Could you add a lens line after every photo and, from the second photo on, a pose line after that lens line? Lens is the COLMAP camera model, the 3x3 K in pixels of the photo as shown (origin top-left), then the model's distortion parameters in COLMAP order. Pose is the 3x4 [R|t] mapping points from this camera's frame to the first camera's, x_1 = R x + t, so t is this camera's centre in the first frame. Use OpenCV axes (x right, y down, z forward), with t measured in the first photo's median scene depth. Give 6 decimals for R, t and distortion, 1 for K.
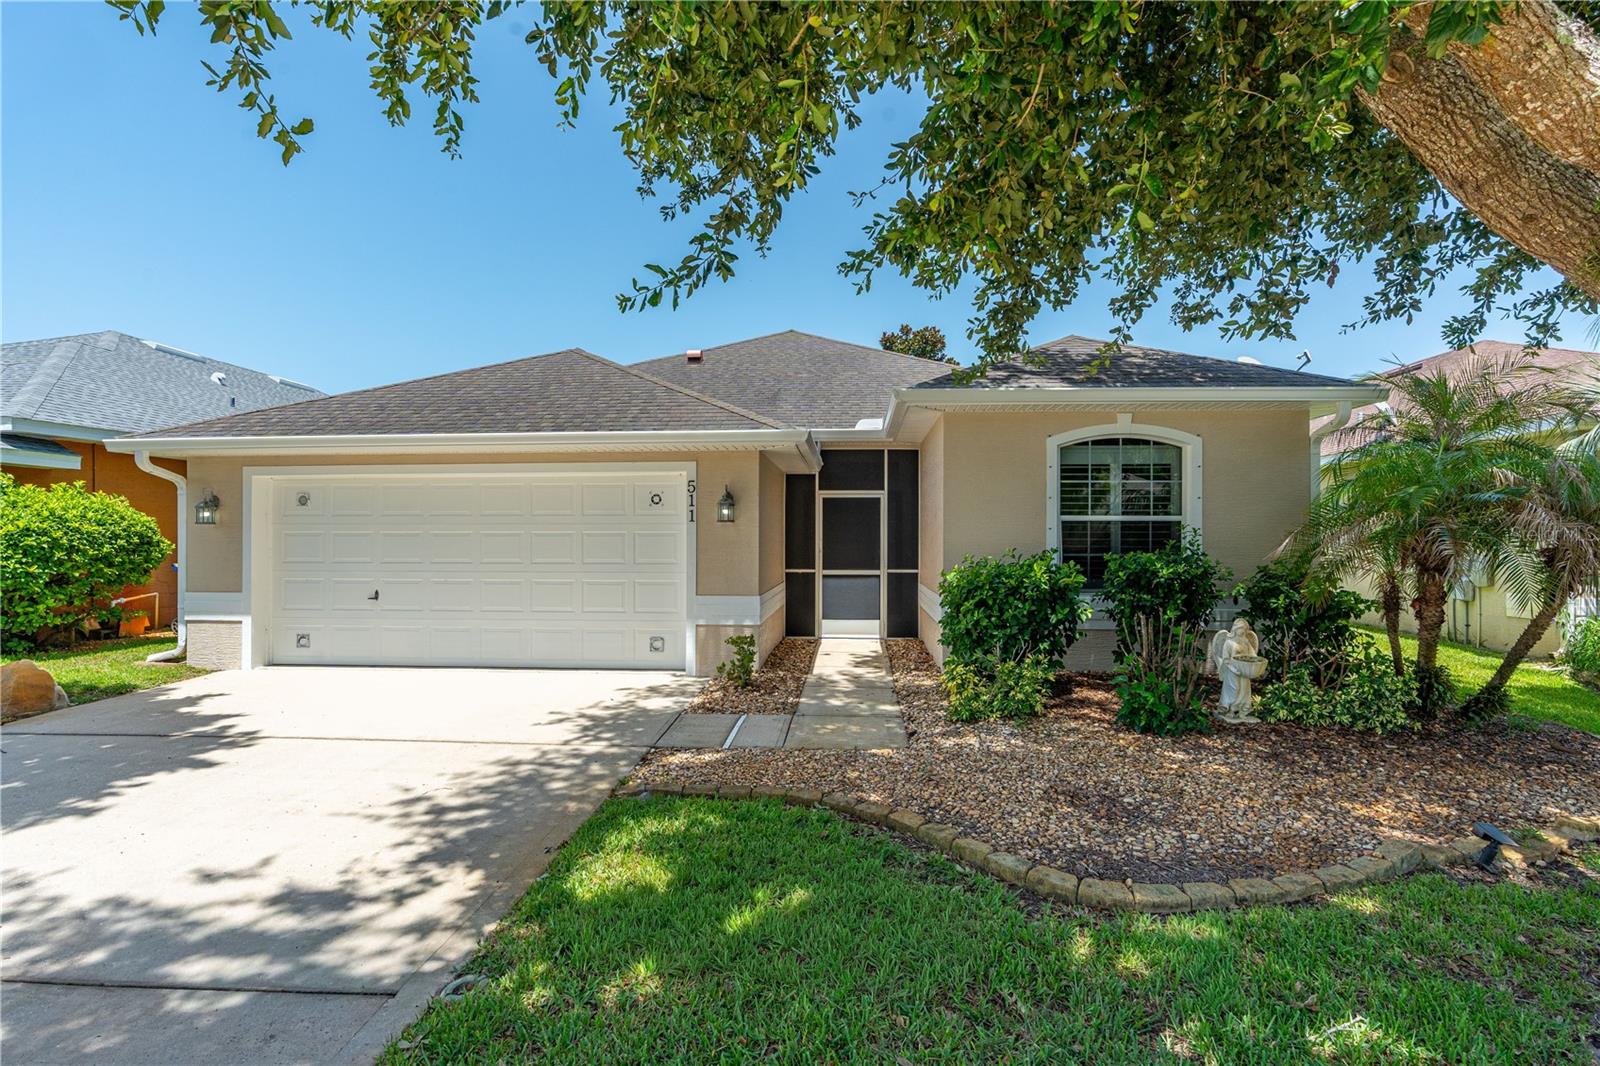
lens RADIAL K [[733.6, 0, 809.4], [0, 733.6, 535.1], [0, 0, 1]] dist [-0.003523, 0.000288]
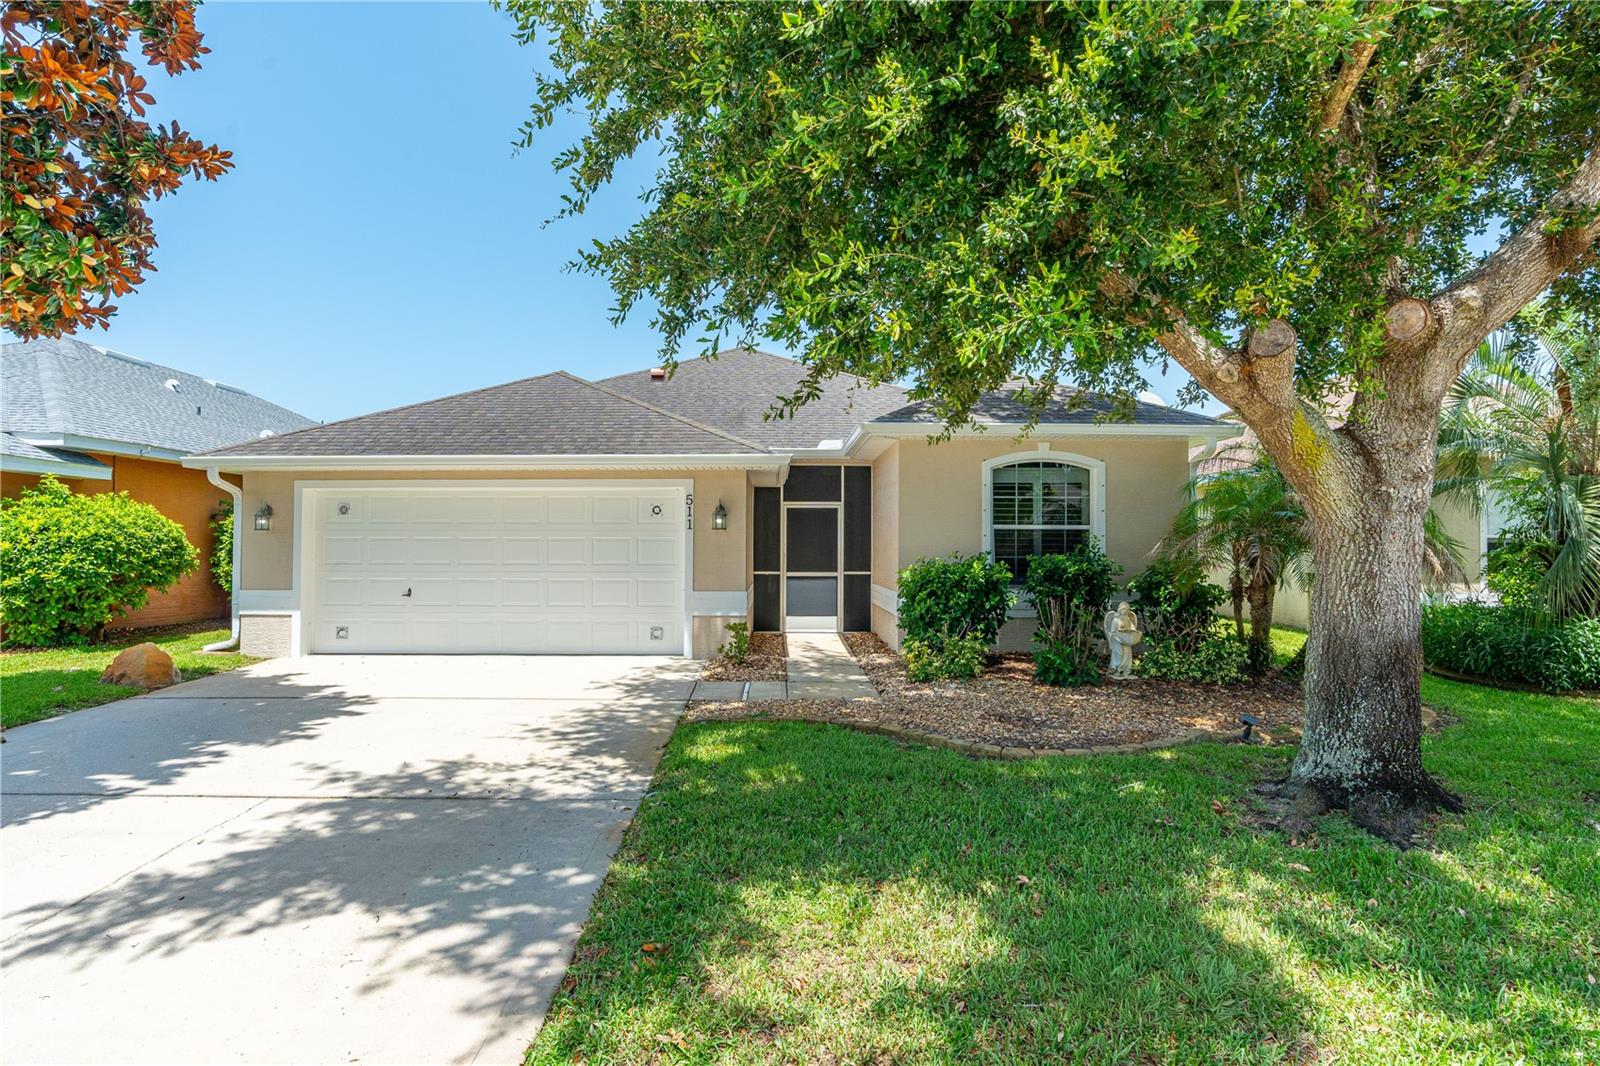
lens RADIAL K [[733.6, 0, 792.6], [0, 733.6, 531.3], [0, 0, 1]] dist [-0.003523, 0.000288]
pose [[0.998196, 0.002030, 0.060006, -0.065415], [-0.001117, 0.999883, -0.015244, 0.002945], [-0.060029, 0.015150, 0.998082, -0.201357]]
